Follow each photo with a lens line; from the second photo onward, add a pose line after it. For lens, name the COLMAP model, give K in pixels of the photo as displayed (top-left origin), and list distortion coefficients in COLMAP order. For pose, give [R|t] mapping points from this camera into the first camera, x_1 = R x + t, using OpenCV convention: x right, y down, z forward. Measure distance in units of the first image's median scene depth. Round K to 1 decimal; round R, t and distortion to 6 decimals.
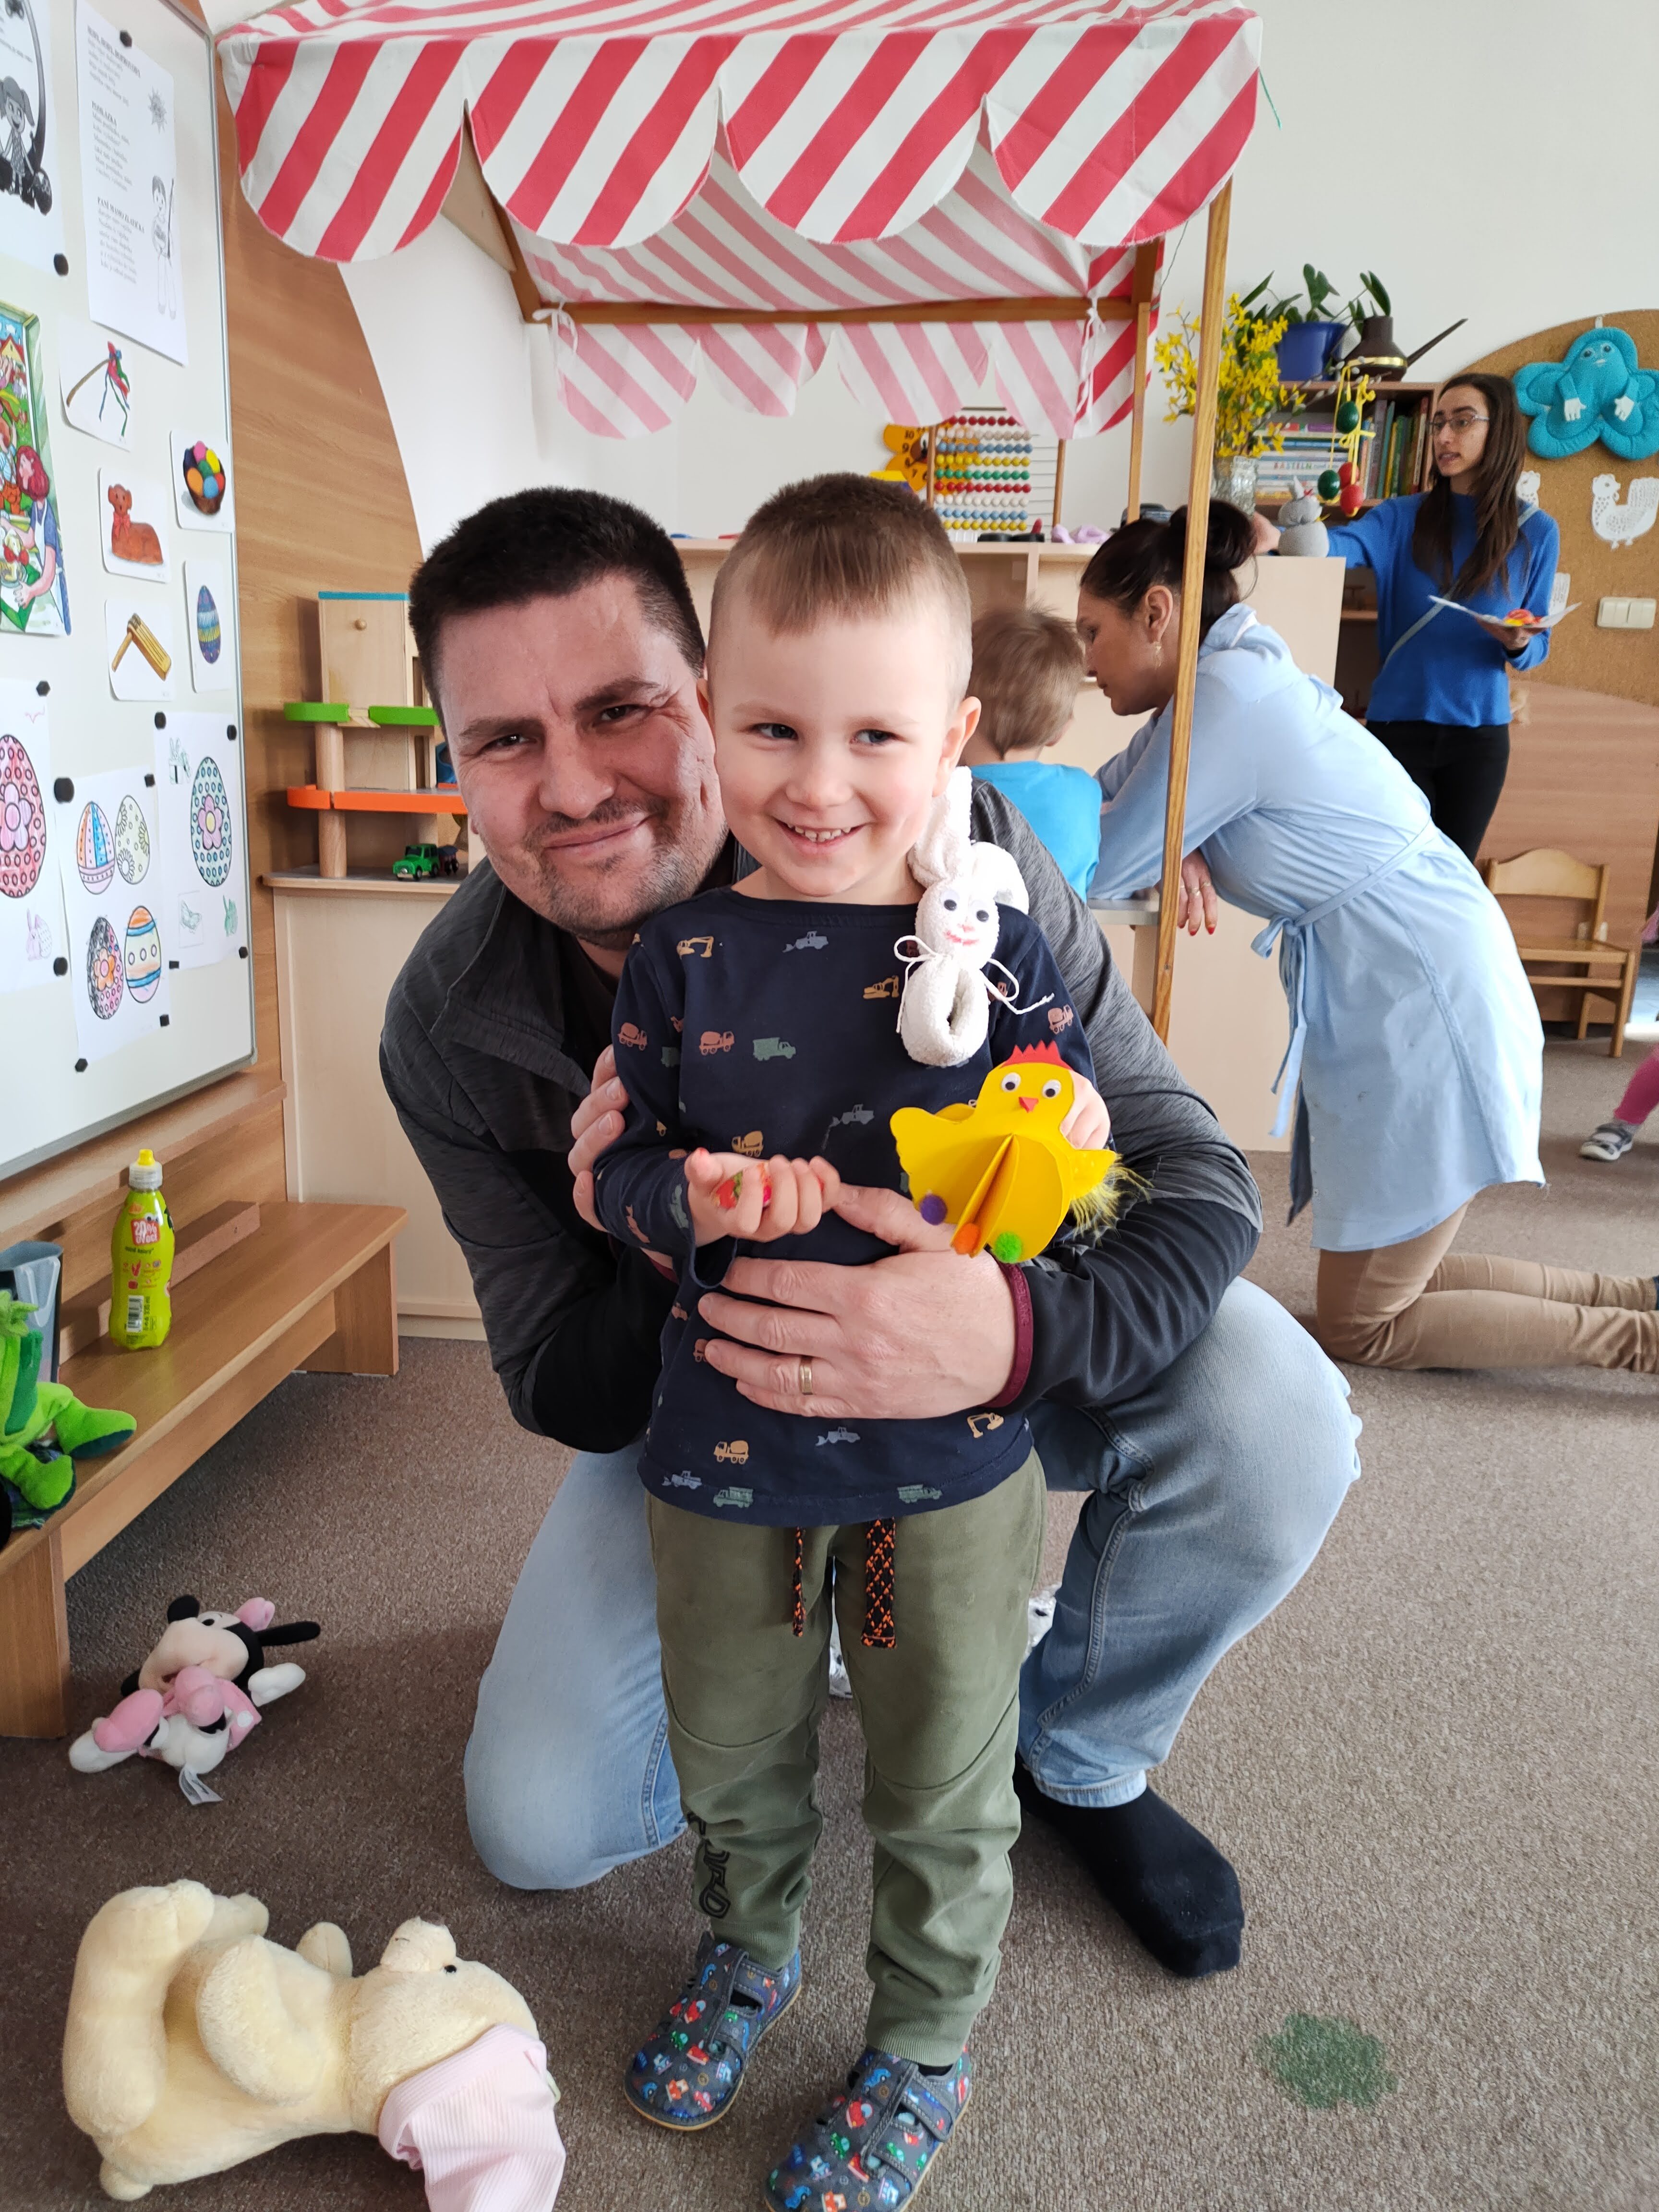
lens RADIAL K [[1718.8, 0, 829.5], [0, 1718.8, 1106.0], [0, 0, 1]] dist [0.044105, -0.025282]
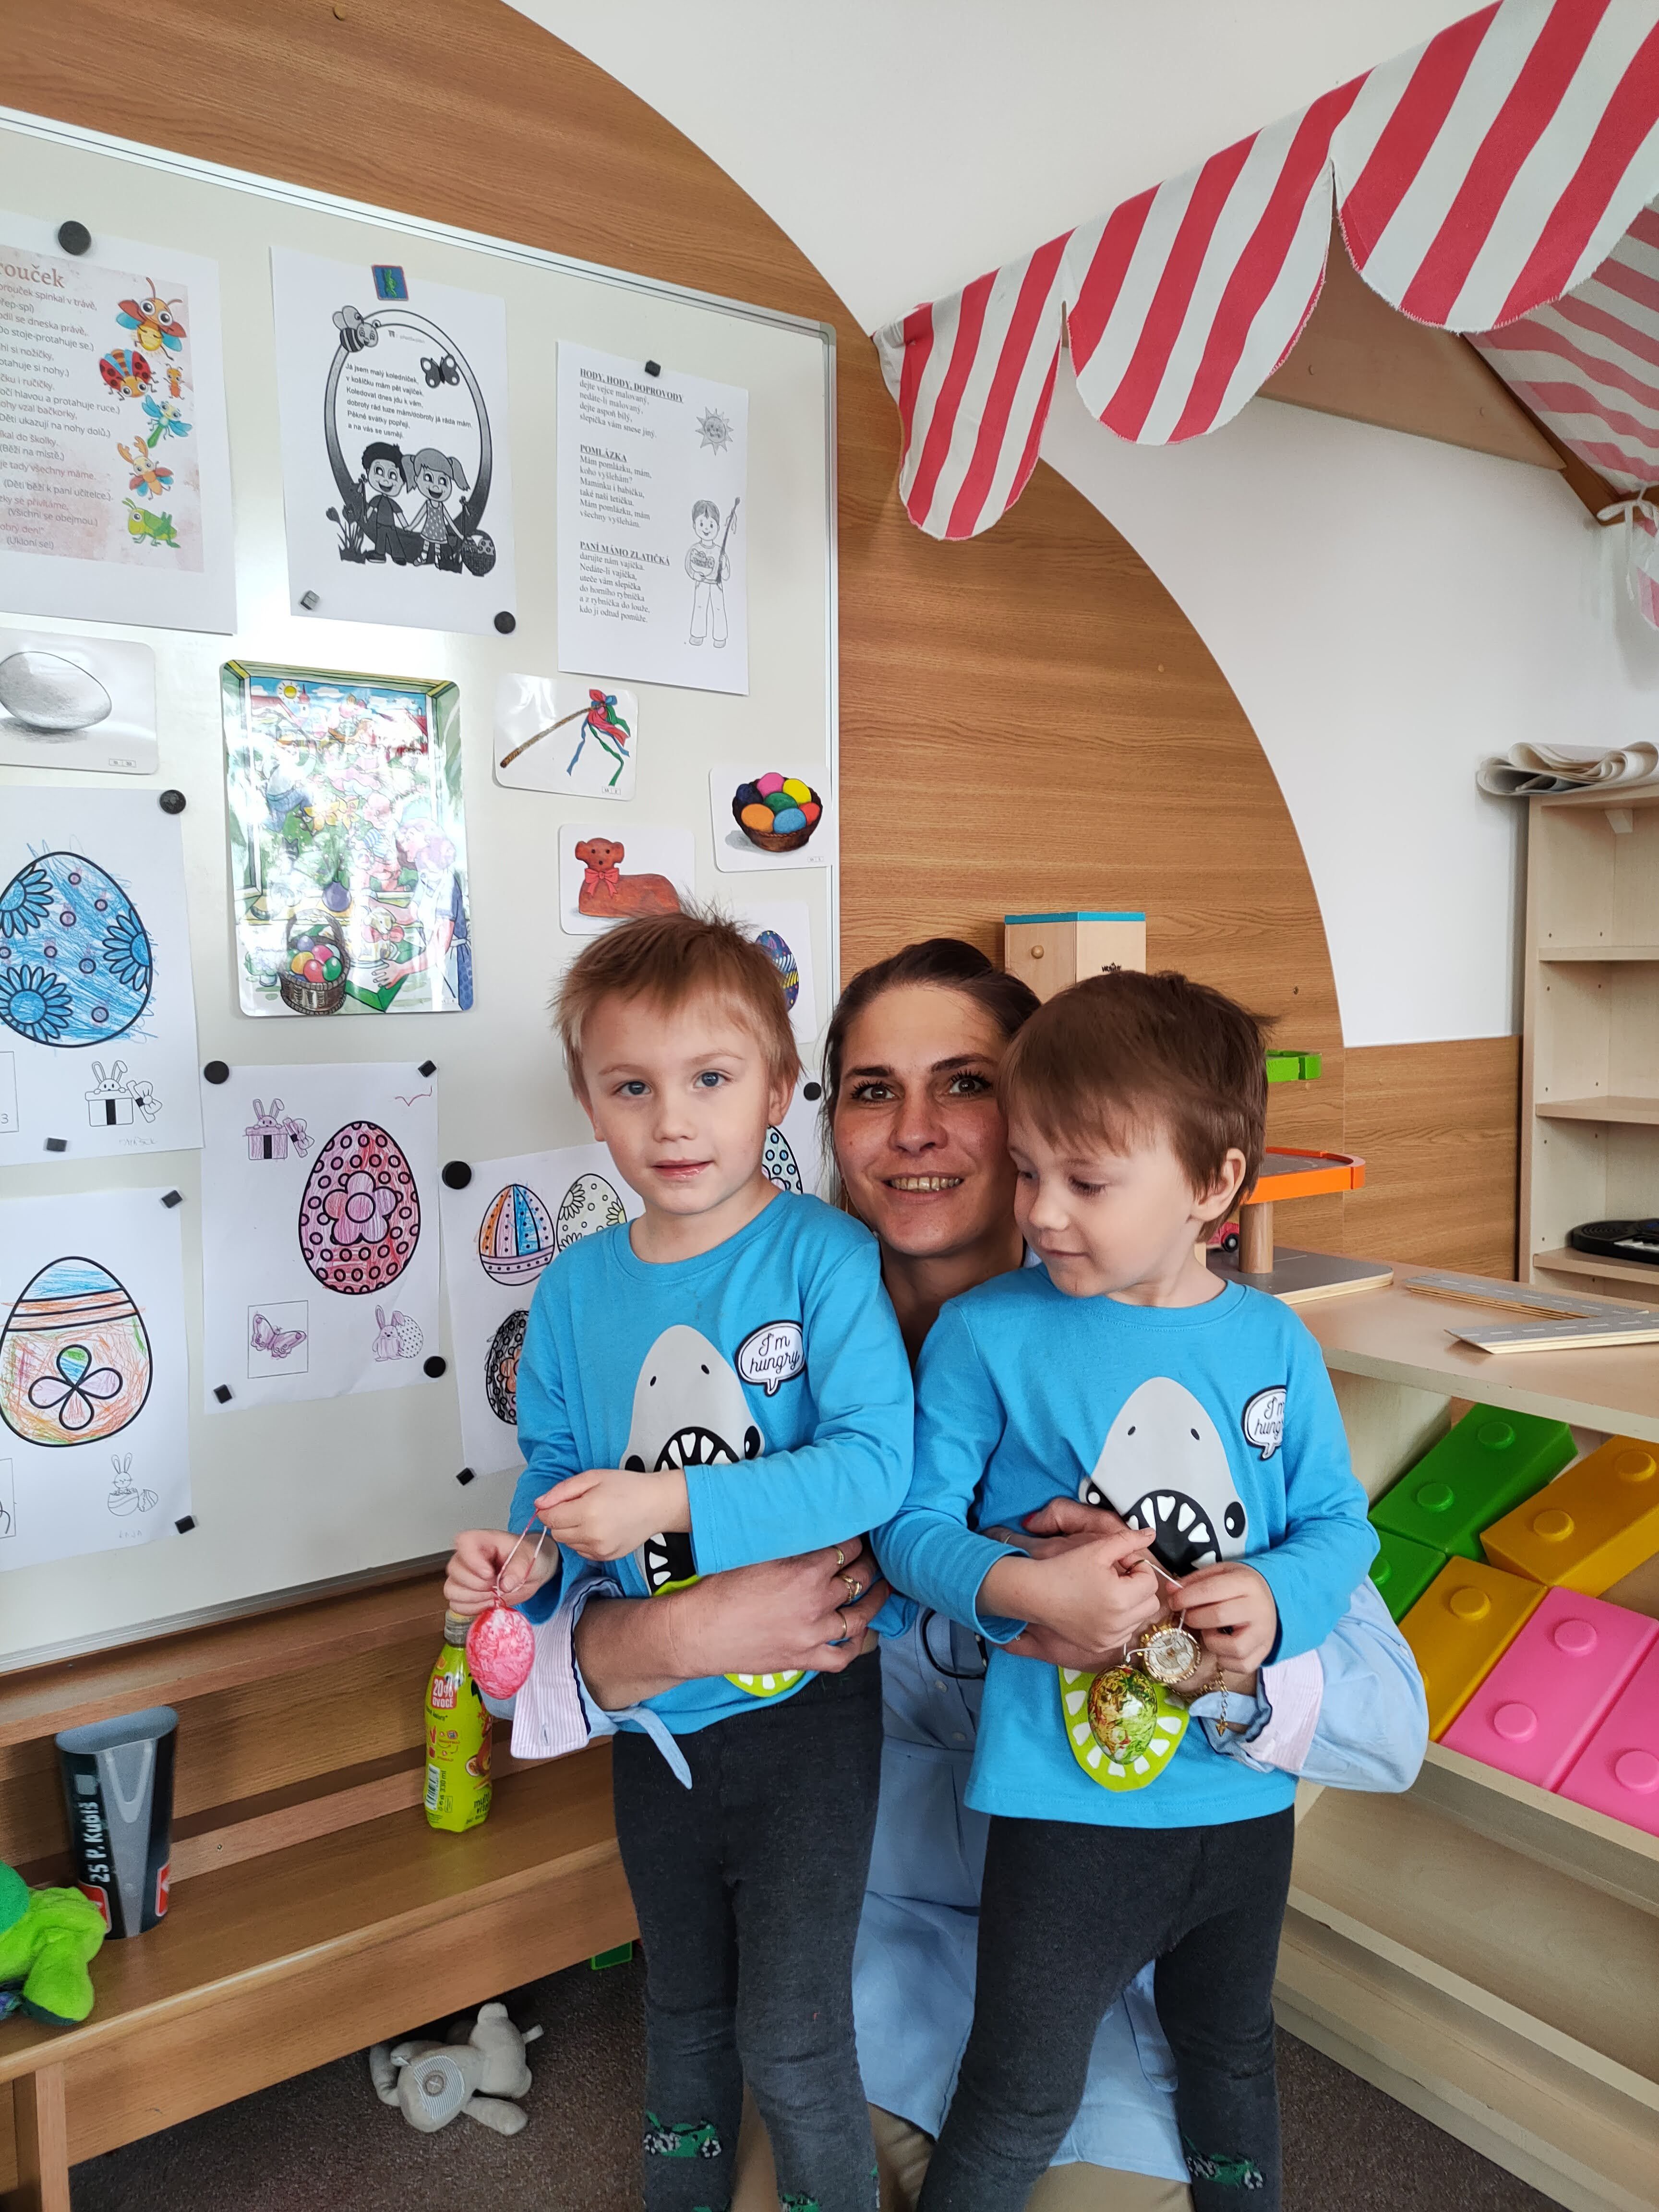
lens RADIAL K [[1718.8, 0, 829.5], [0, 1718.8, 1106.0], [0, 0, 1]] dist [0.044105, -0.025282]
pose [[0.658641, 0.028668, -0.751911, 0.348189], [-0.135852, 0.987383, -0.081354, -0.163182], [0.740092, 0.155731, 0.654226, 0.523463]]
